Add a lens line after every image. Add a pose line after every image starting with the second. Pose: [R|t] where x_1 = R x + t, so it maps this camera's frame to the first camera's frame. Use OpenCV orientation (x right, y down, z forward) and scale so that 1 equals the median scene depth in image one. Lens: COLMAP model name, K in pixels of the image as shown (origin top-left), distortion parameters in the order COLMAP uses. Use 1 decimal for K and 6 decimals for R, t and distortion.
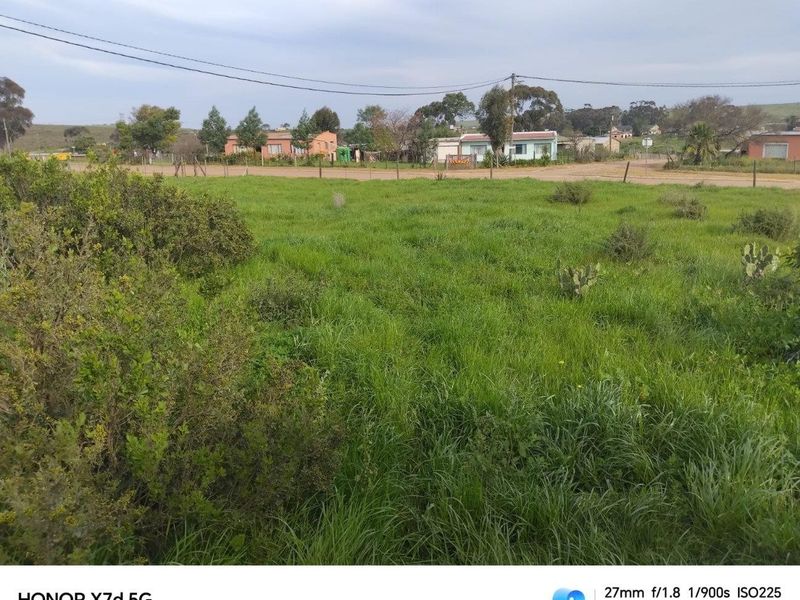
lens RADIAL K [[626.9, 0, 399.1], [0, 626.9, 268.4], [0, 0, 1]] dist [0.053168, -0.112876]
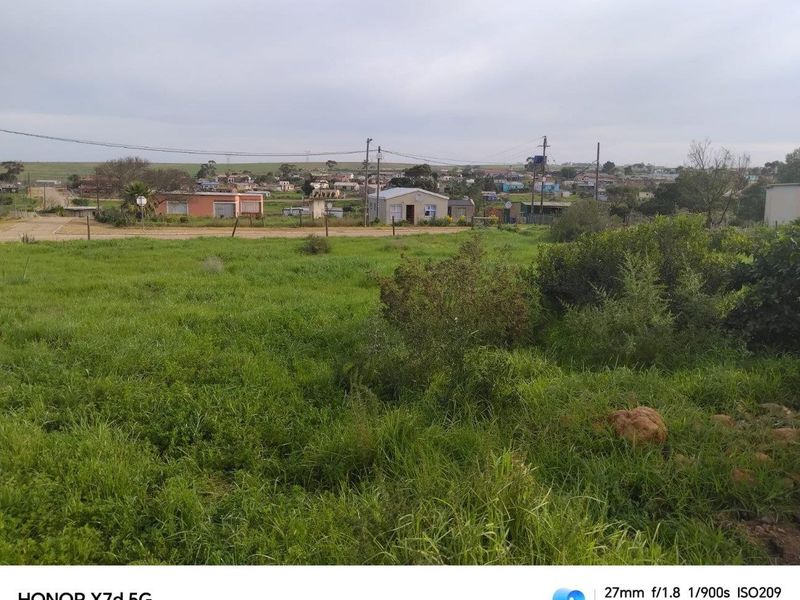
lens RADIAL K [[626.9, 0, 404.5], [0, 626.9, 274.4], [0, 0, 1]] dist [0.053168, -0.112876]
pose [[0.492977, -0.090741, 0.865297, -0.138539], [0.158457, 0.987277, 0.013257, -0.012357], [-0.855491, 0.130577, 0.501083, 0.061812]]
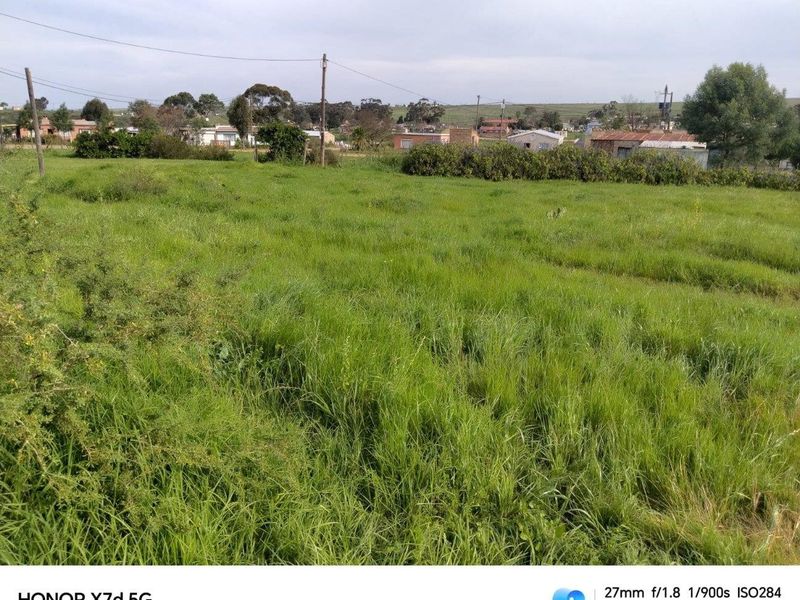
lens RADIAL K [[626.9, 0, 397.6], [0, 626.9, 279.9], [0, 0, 1]] dist [0.053168, -0.112876]
pose [[0.925615, -0.057390, 0.374090, -0.064406], [0.044740, 0.998098, 0.042419, 0.078025], [-0.375812, -0.022527, 0.926422, -0.410802]]
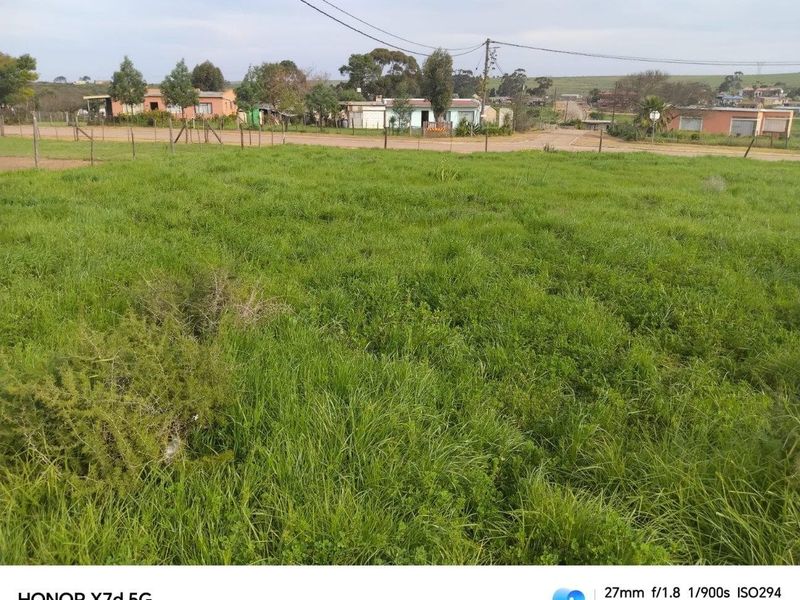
lens RADIAL K [[626.9, 0, 393.6], [0, 626.9, 270.2], [0, 0, 1]] dist [0.053168, -0.112876]
pose [[0.960712, -0.041852, 0.274374, -0.144536], [0.025478, 0.997690, 0.062973, -0.010754], [-0.276376, -0.053509, 0.959559, 0.053510]]
